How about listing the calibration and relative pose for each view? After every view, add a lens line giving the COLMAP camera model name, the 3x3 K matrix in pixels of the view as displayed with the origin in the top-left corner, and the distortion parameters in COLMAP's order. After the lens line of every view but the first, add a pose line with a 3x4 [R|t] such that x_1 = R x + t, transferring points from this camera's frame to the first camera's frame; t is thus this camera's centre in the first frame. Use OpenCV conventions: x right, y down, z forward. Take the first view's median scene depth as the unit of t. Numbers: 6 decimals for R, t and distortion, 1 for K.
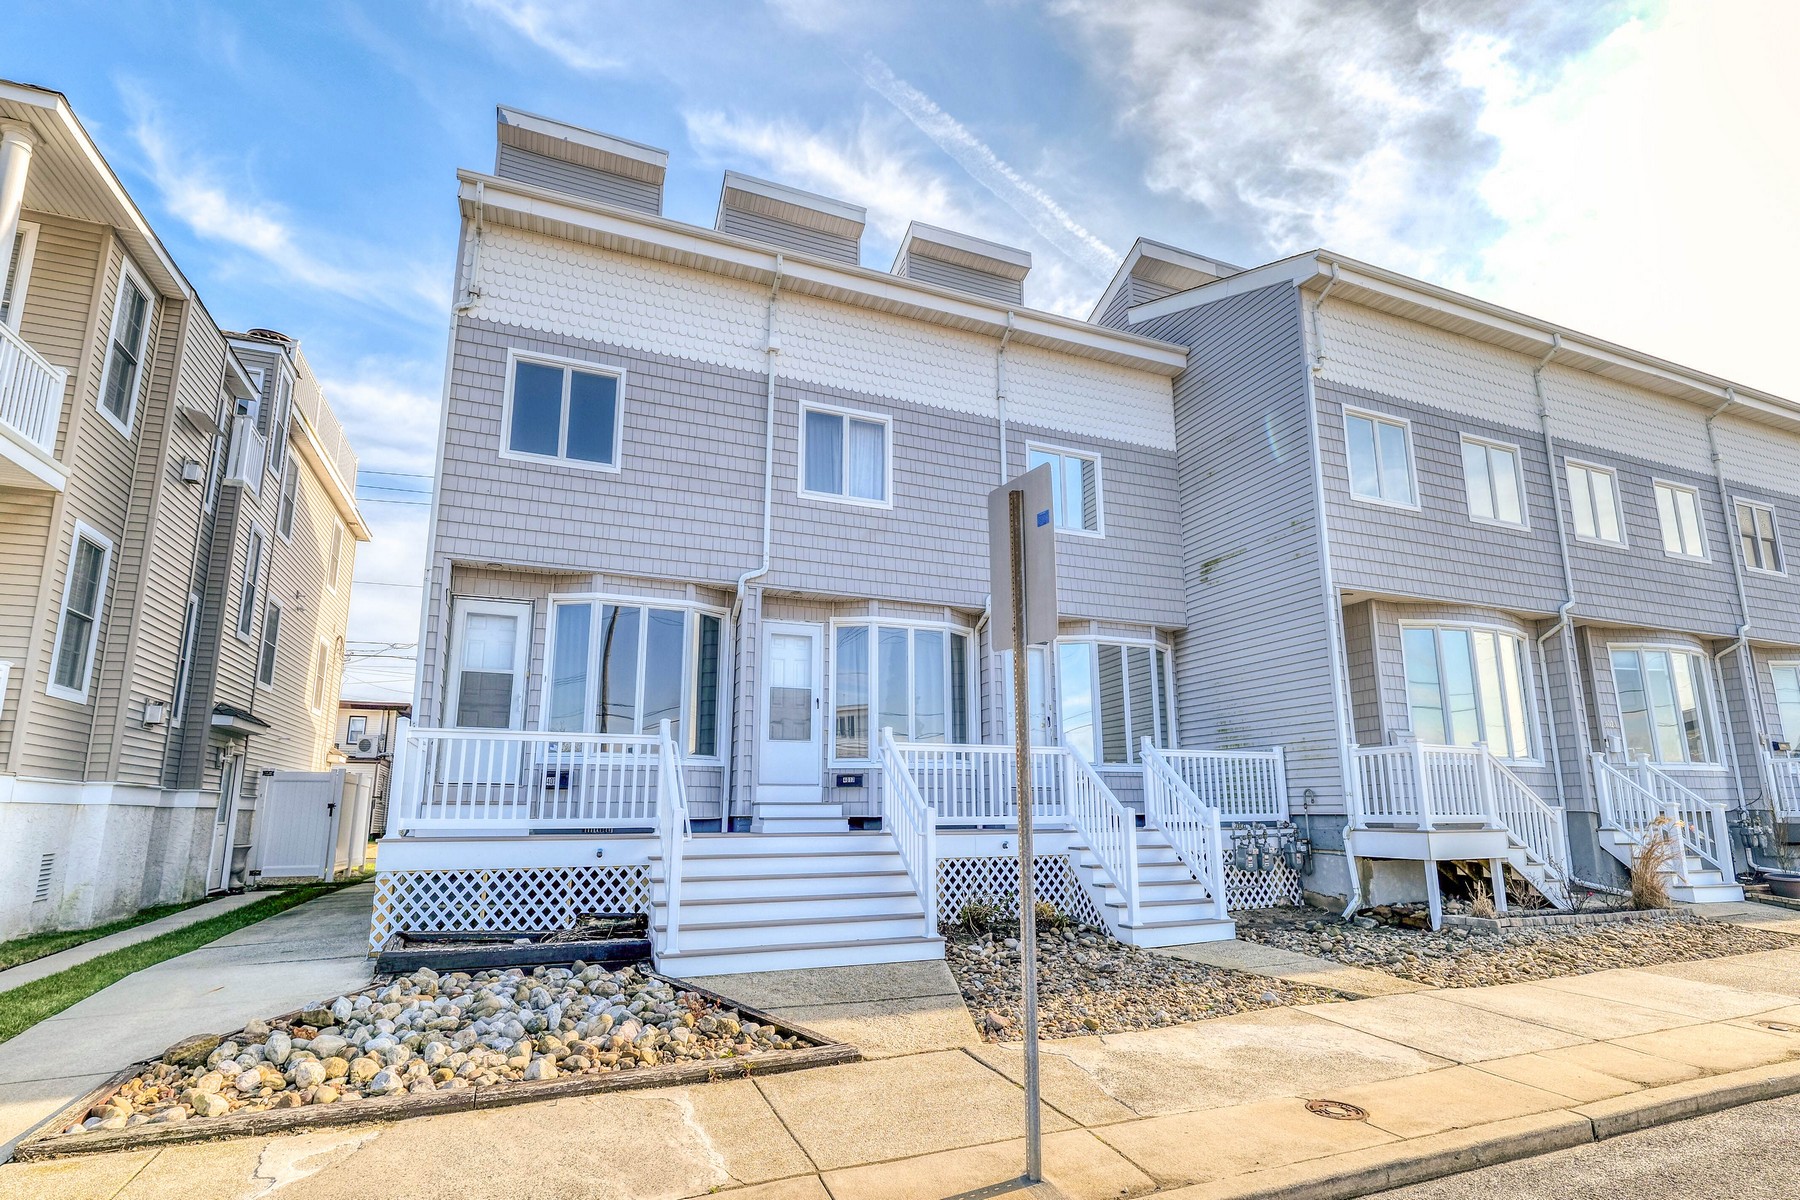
lens RADIAL K [[844.0, 0, 900.0], [0, 844.0, 600.0], [0, 0, 1]] dist [-0.014181, -0.000005]
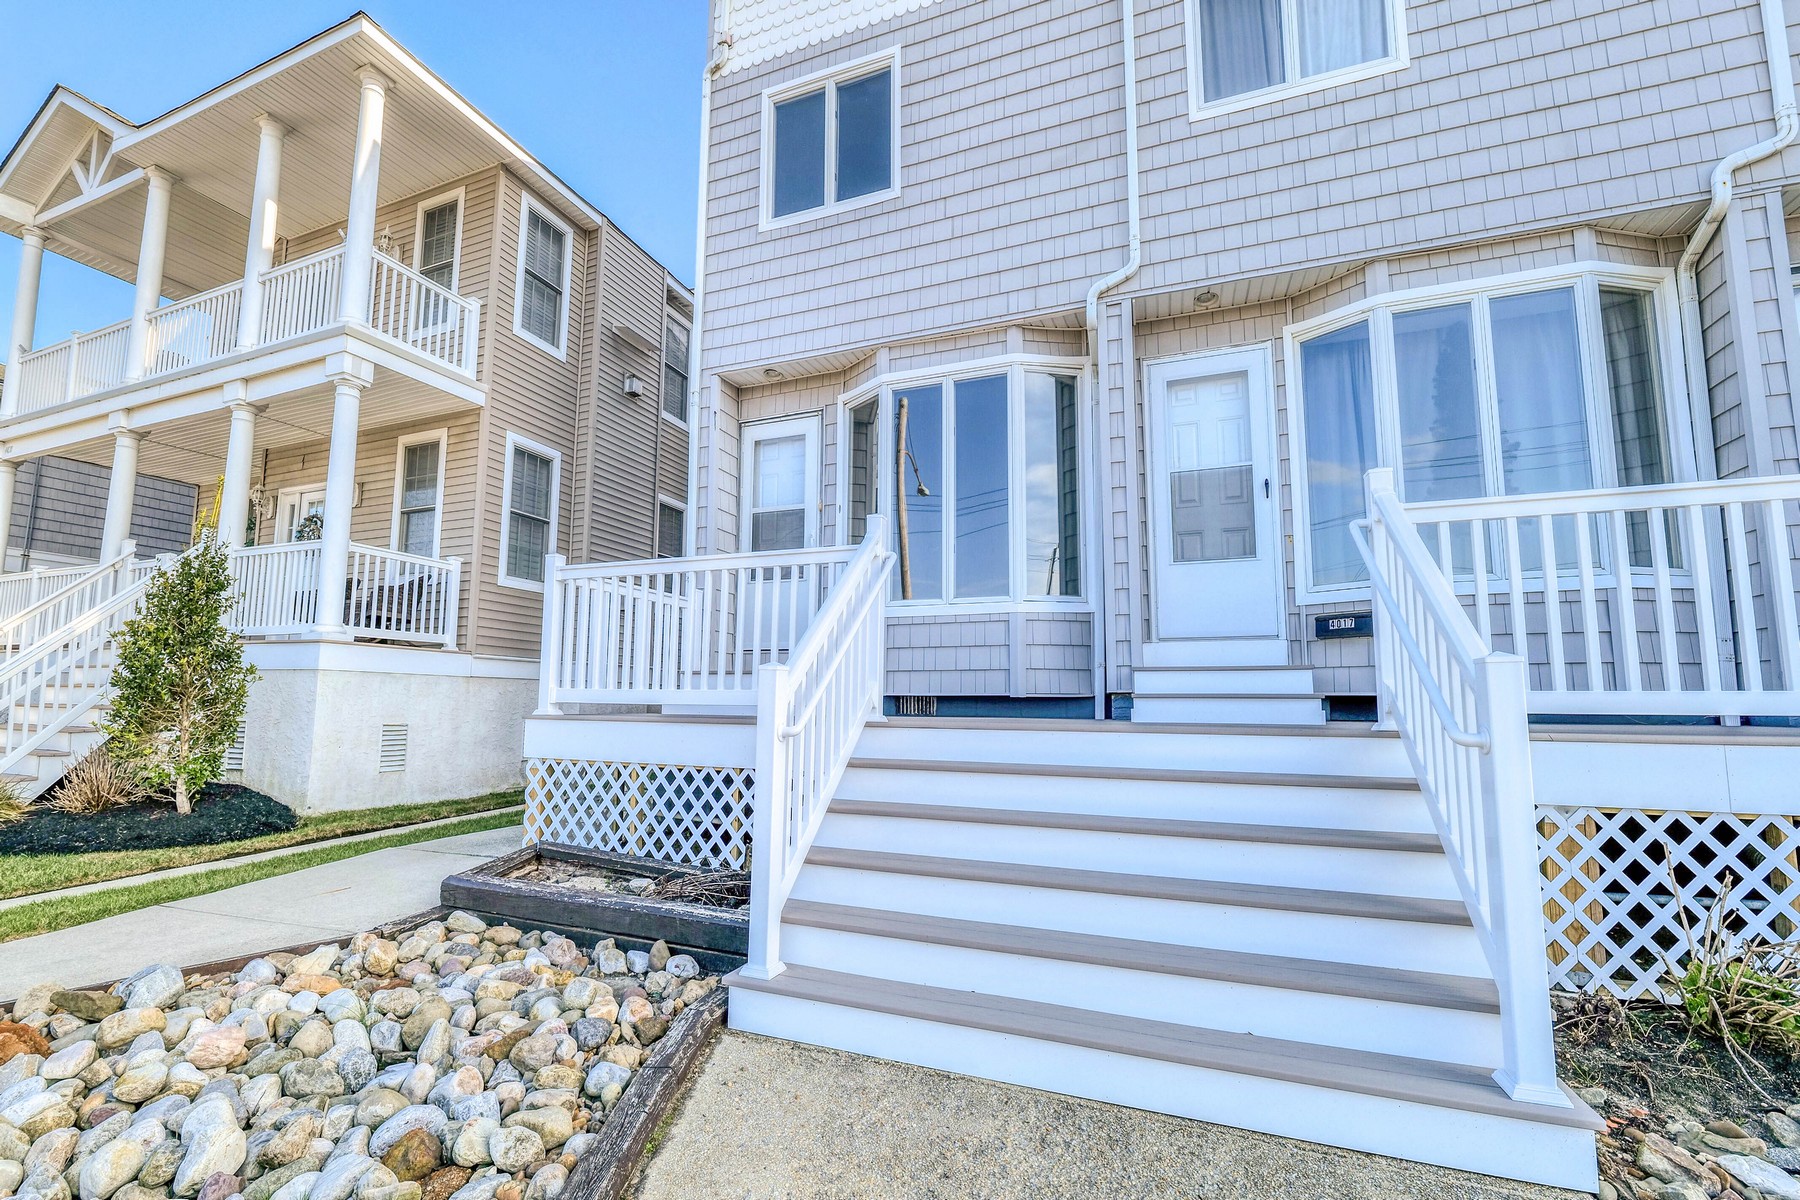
lens RADIAL K [[734.8, 0, 899.9], [0, 734.8, 617.8], [0, 0, 1]] dist [-0.005062, -0.000042]
pose [[0.735669, -0.063664, -0.674342, 0.043477], [0.155823, 0.984778, 0.077022, 0.142119], [0.659174, -0.161740, 0.734391, 0.531353]]
